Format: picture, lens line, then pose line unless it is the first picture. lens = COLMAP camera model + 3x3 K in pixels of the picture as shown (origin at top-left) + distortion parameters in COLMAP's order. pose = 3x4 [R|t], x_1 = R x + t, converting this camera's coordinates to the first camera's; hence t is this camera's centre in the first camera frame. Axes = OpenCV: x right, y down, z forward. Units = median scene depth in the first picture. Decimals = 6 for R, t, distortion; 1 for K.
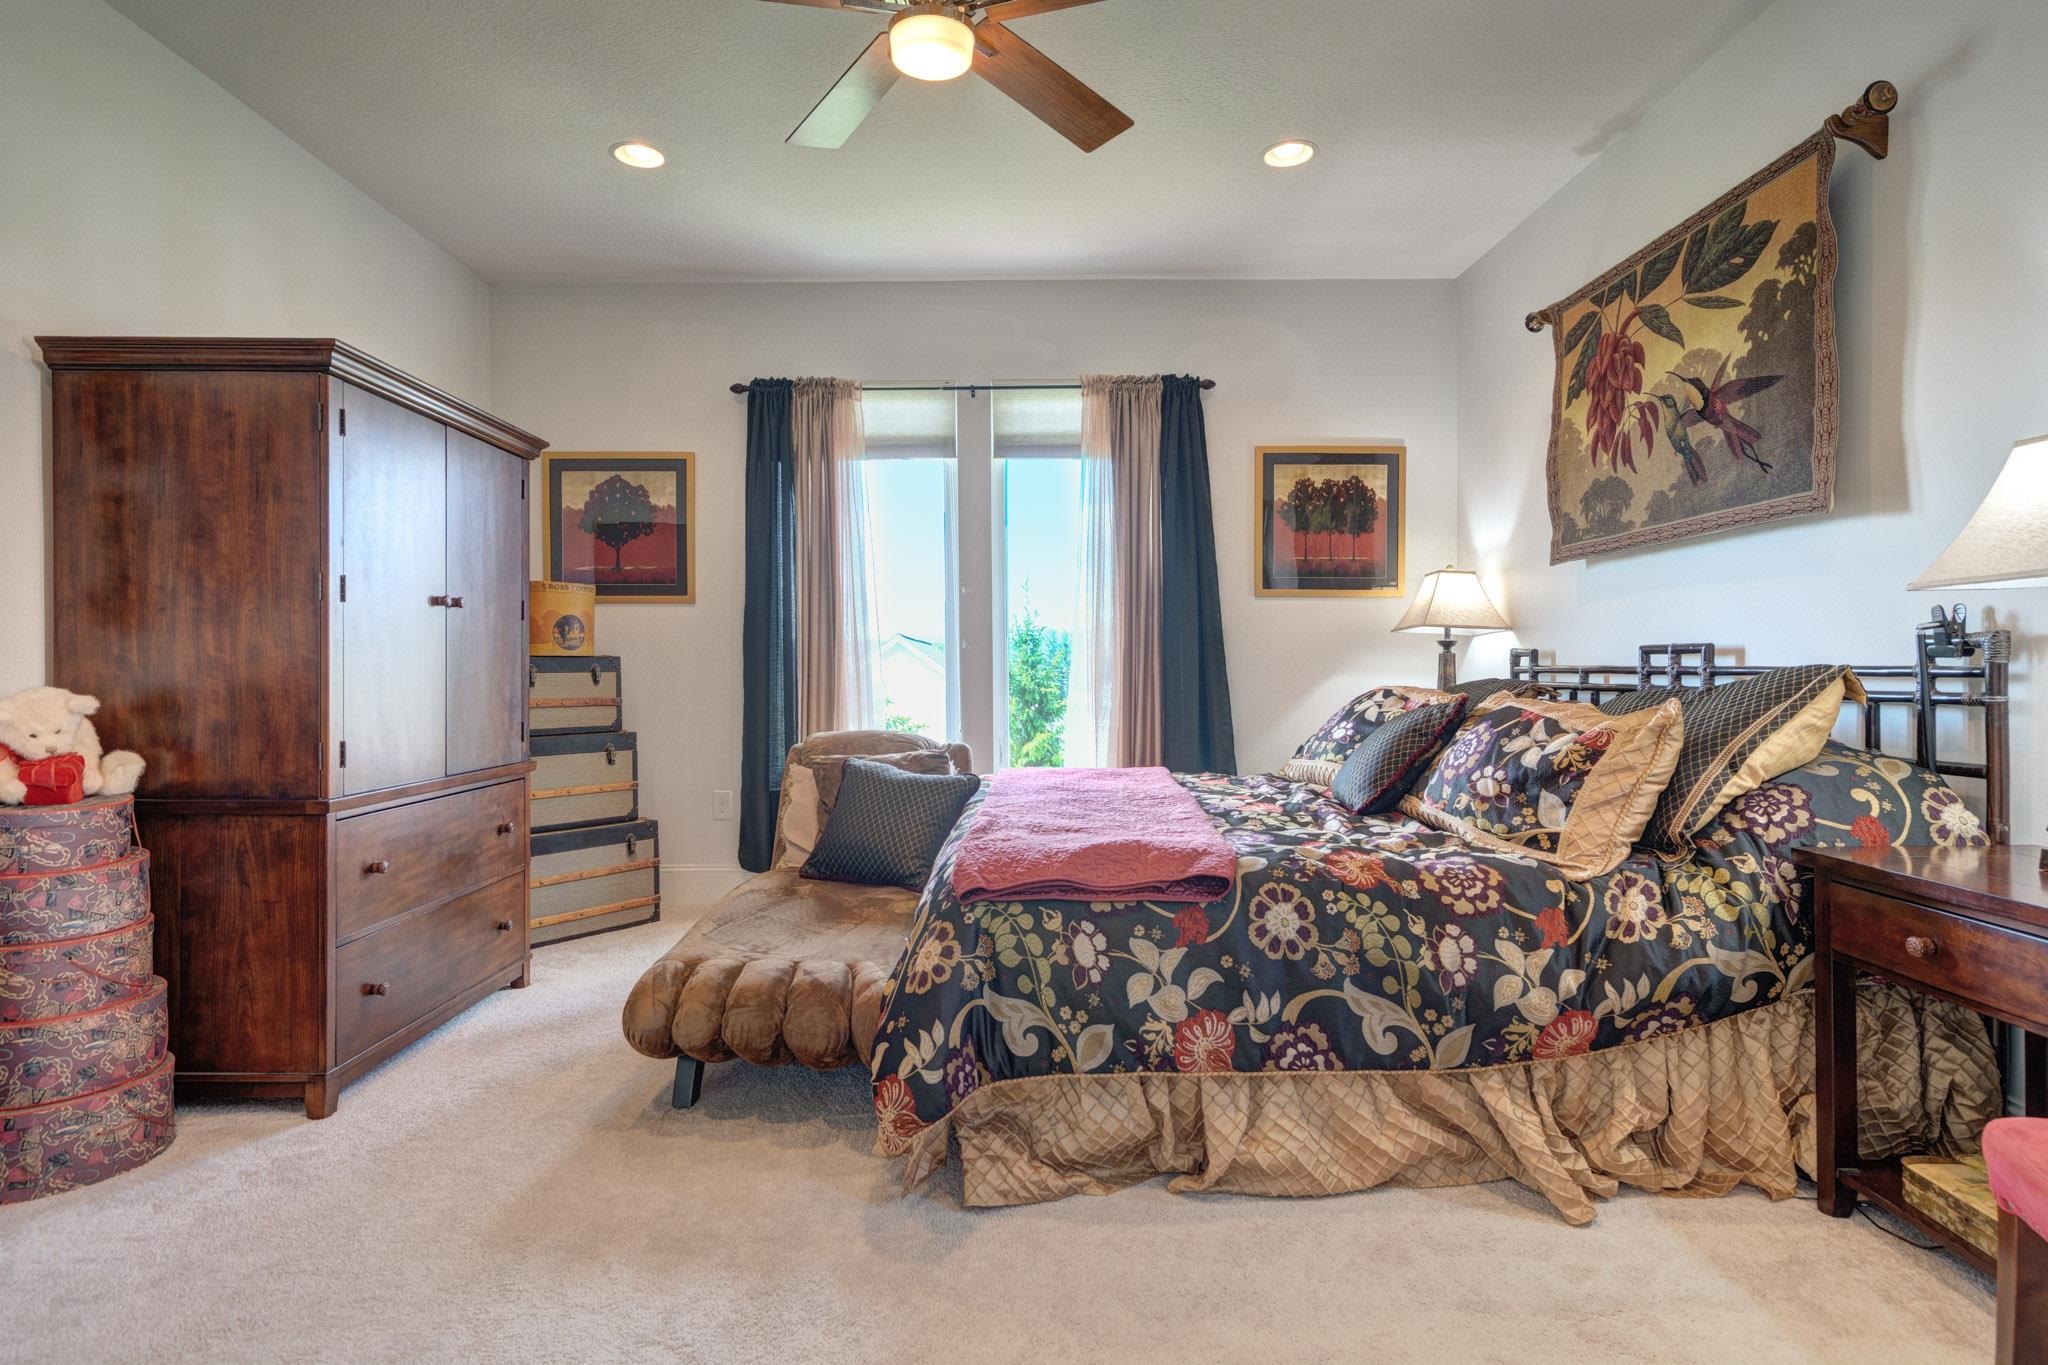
lens RADIAL K [[1101.0, 0, 1021.4], [0, 1101.0, 680.6], [0, 0, 1]] dist [0.002902, 0.005017]
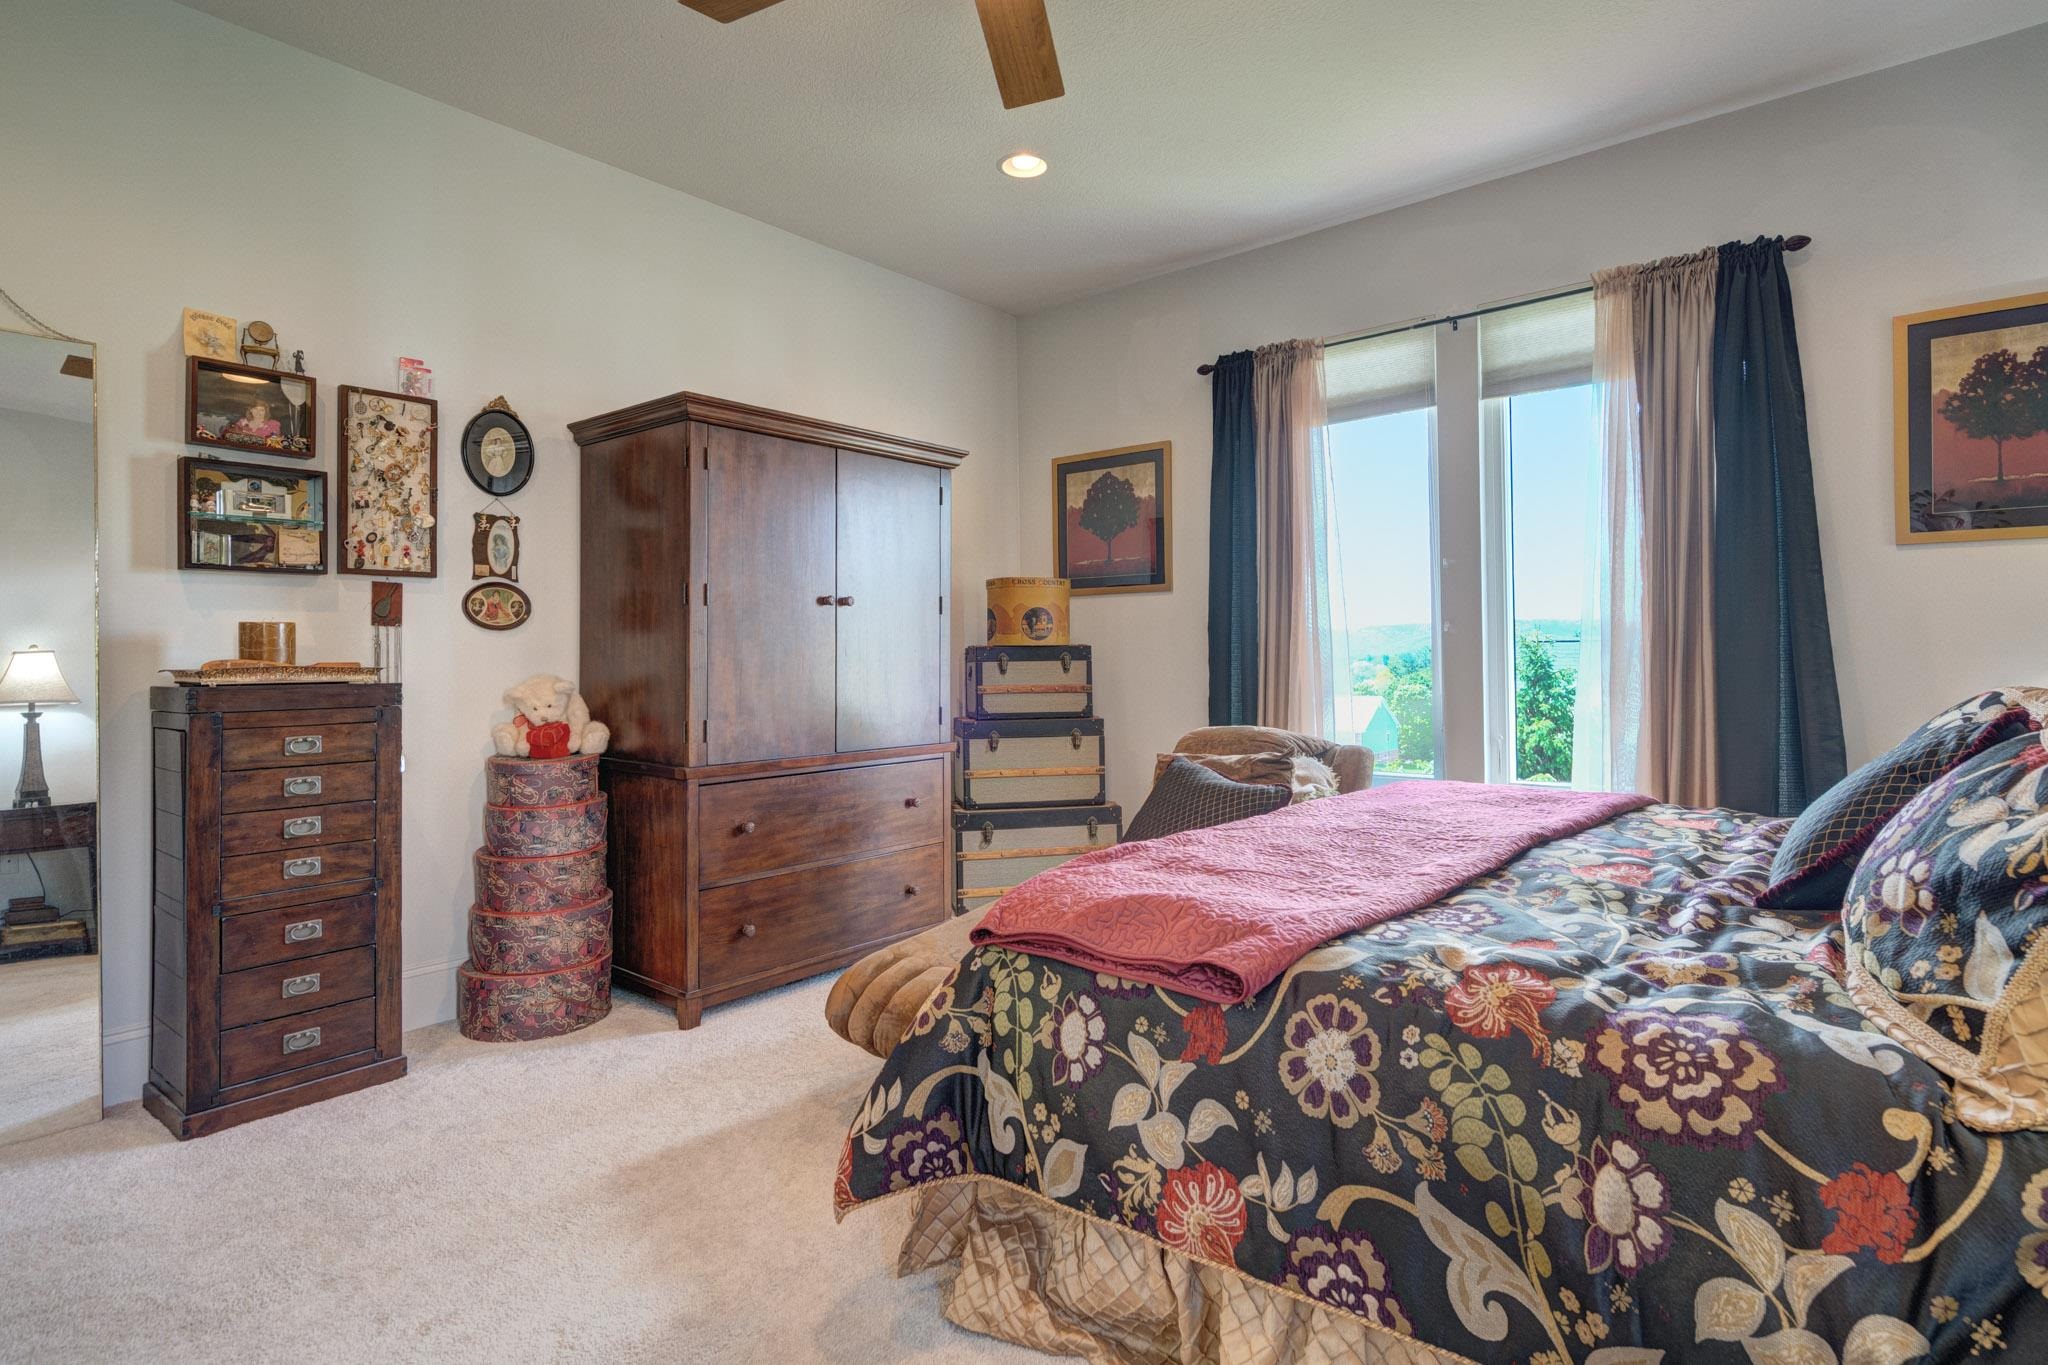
lens RADIAL K [[1056.7, 0, 1027.3], [0, 1056.7, 643.9], [0, 0, 1]] dist [0.002447, 0.002005]
pose [[0.766914, -0.010222, -0.641668, 0.456498], [-0.002403, 0.999820, -0.018800, -0.008704], [0.641745, 0.015960, 0.766752, 0.382006]]
